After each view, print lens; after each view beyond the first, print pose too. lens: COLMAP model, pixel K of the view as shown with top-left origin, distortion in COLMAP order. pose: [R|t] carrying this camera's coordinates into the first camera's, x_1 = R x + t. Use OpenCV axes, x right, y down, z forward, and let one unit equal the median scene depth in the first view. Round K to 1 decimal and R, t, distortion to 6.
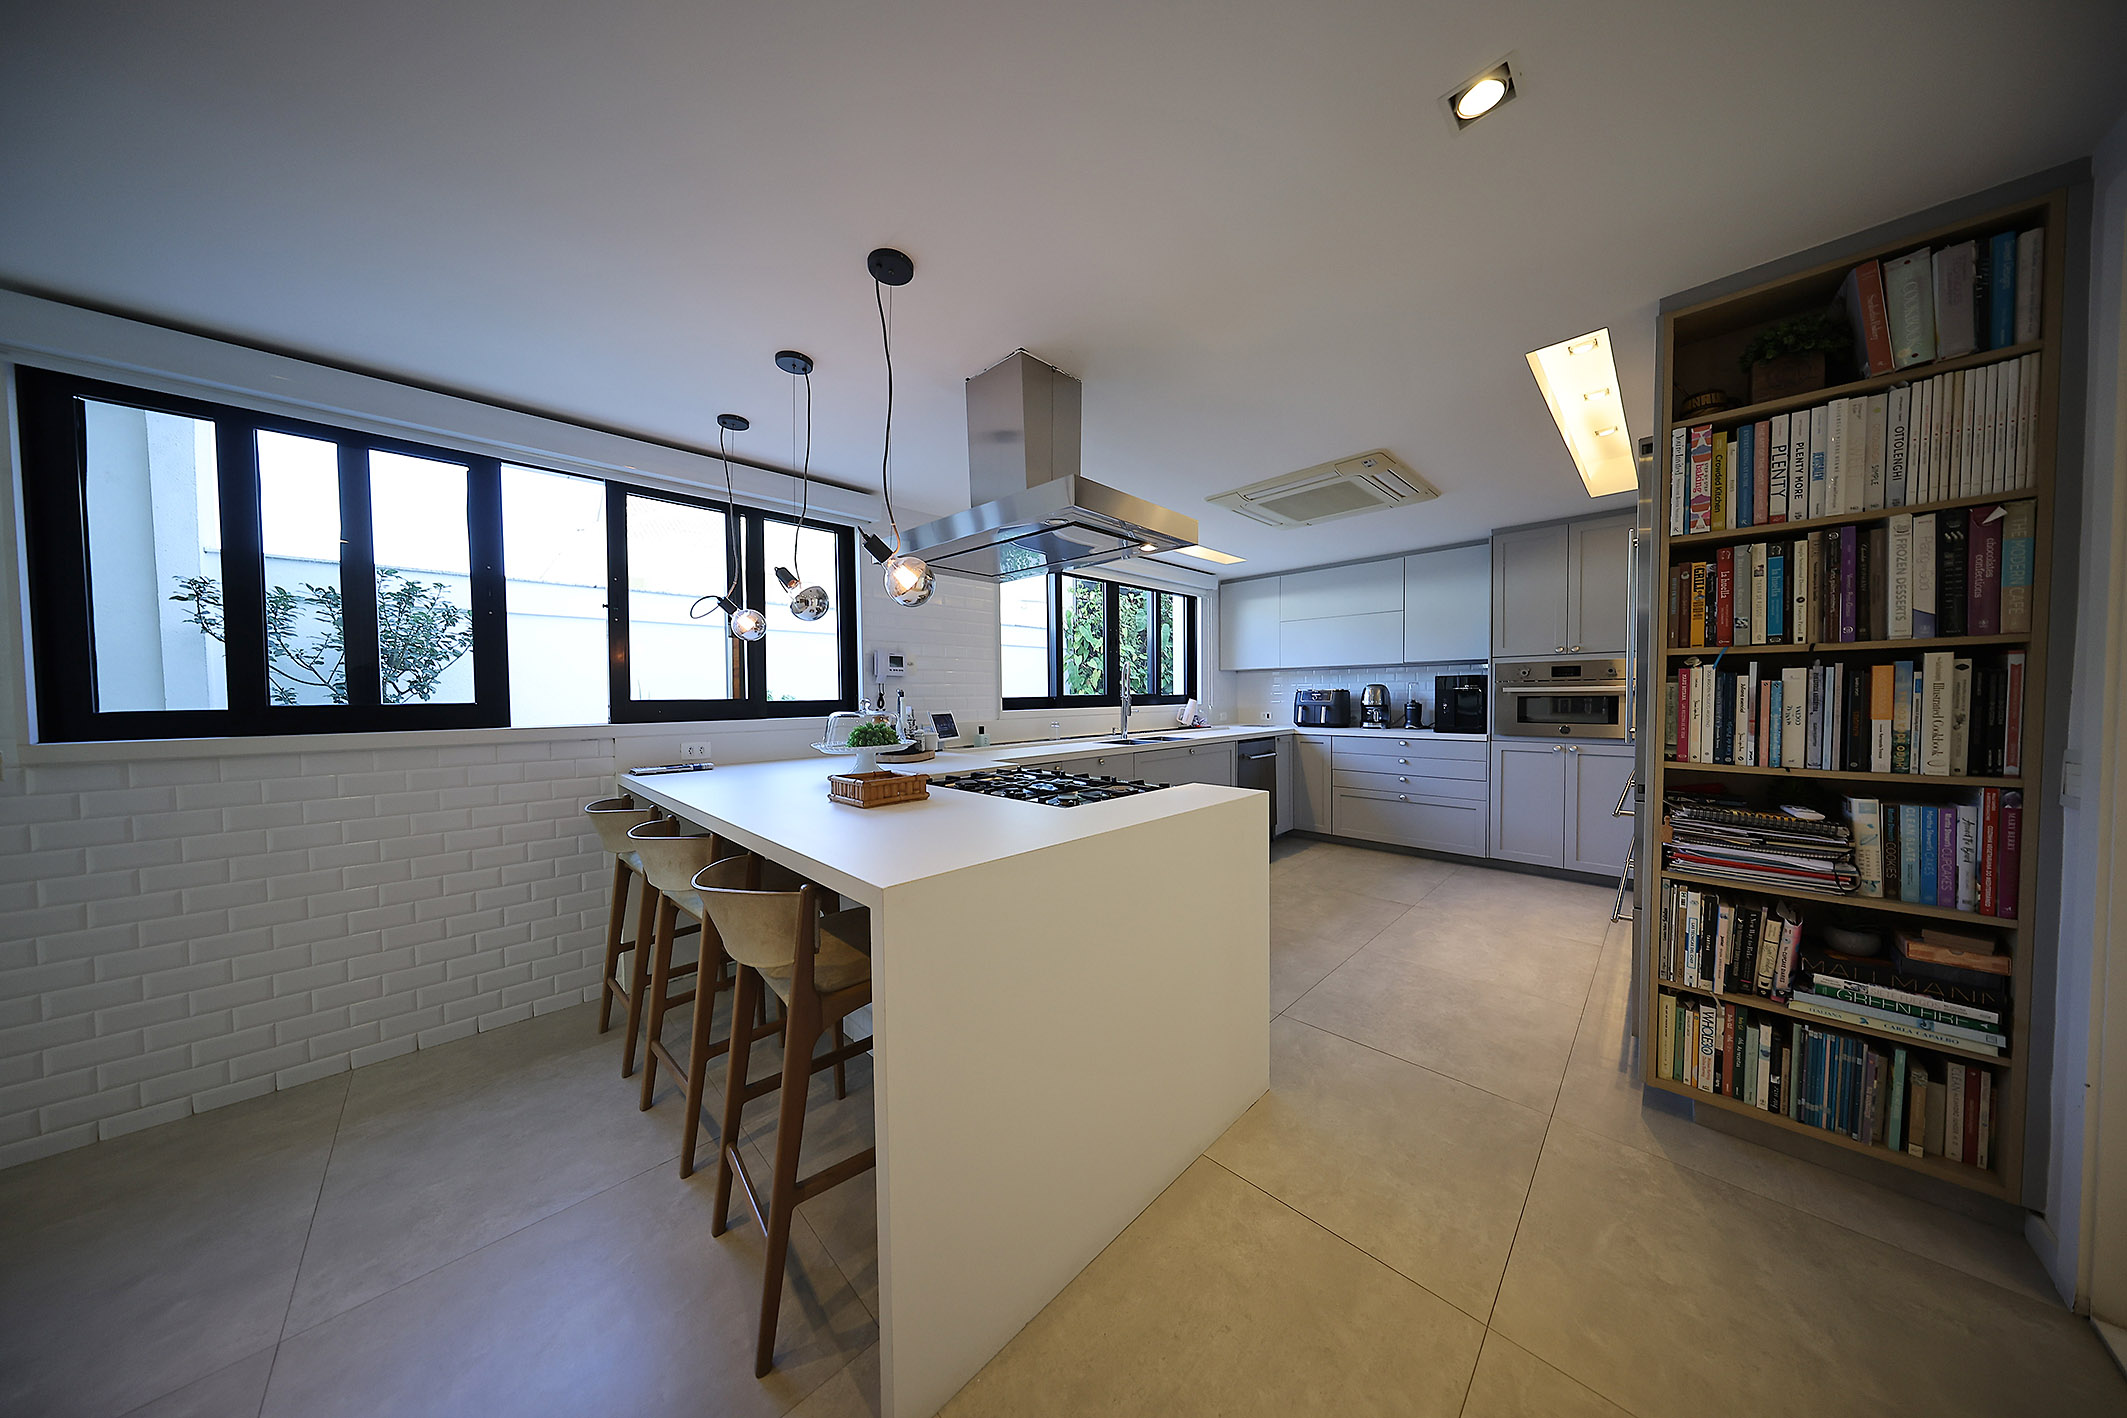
lens RADIAL K [[629.6, 0, 1058.6], [0, 629.6, 712.1], [0, 0, 1]] dist [-0.004368, 0.000077]
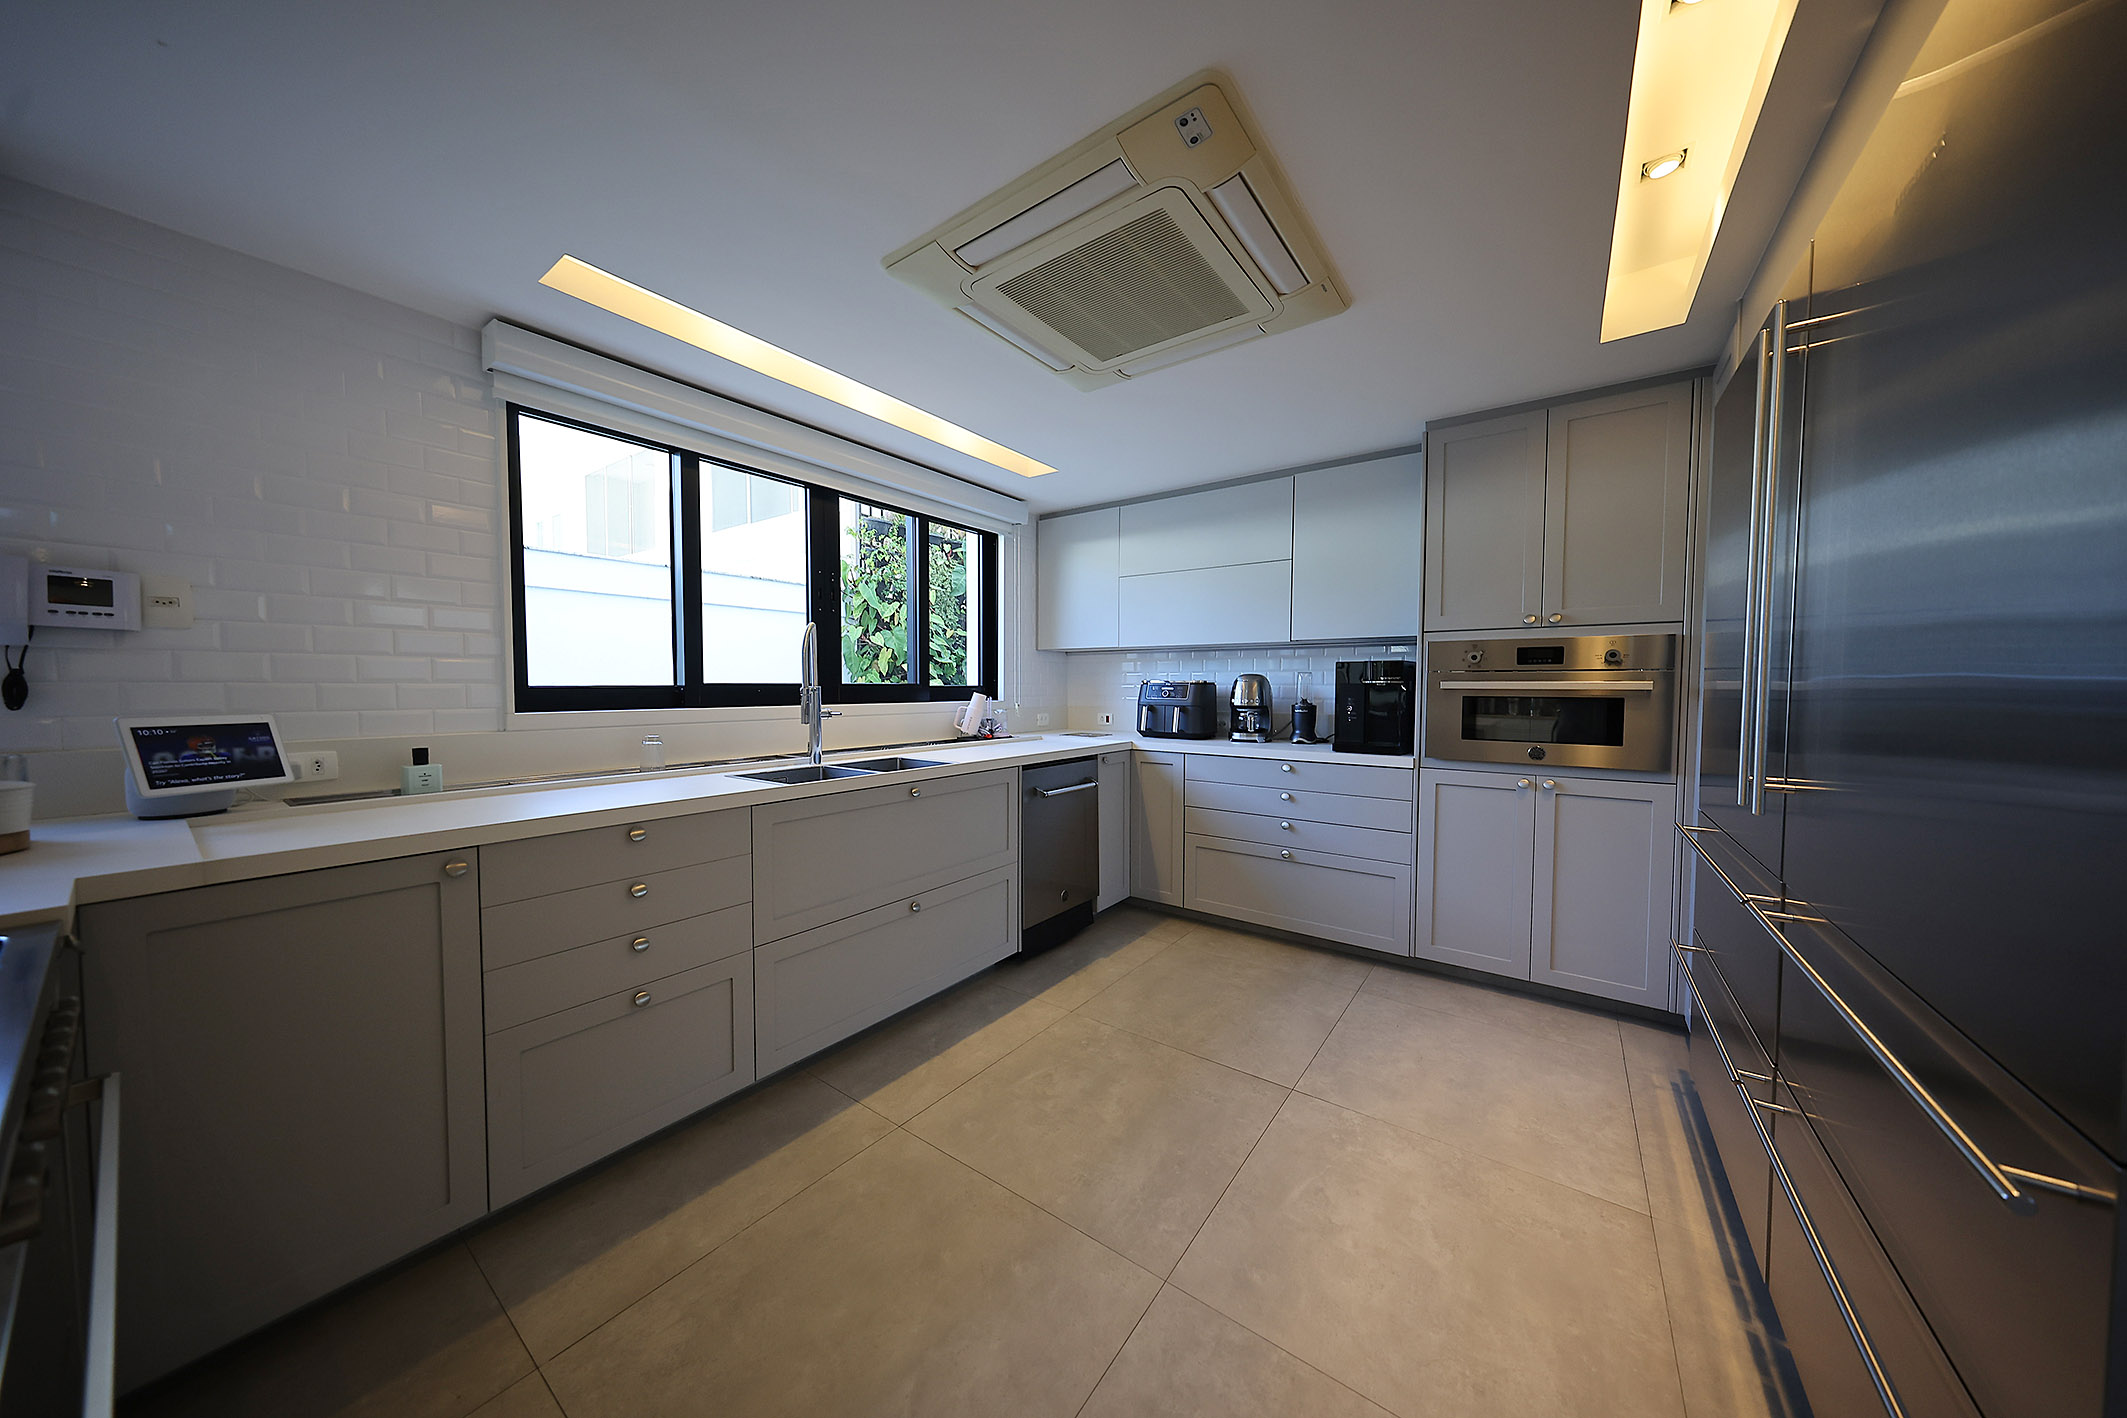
lens RADIAL K [[683.7, 0, 1066.1], [0, 683.7, 709.0], [0, 0, 1]] dist [0.005722, -0.000074]
pose [[0.986875, 0.008553, 0.161262, 0.202566], [-0.009758, 0.999930, 0.006678, -0.010862], [-0.161193, -0.008164, 0.986889, 0.334646]]
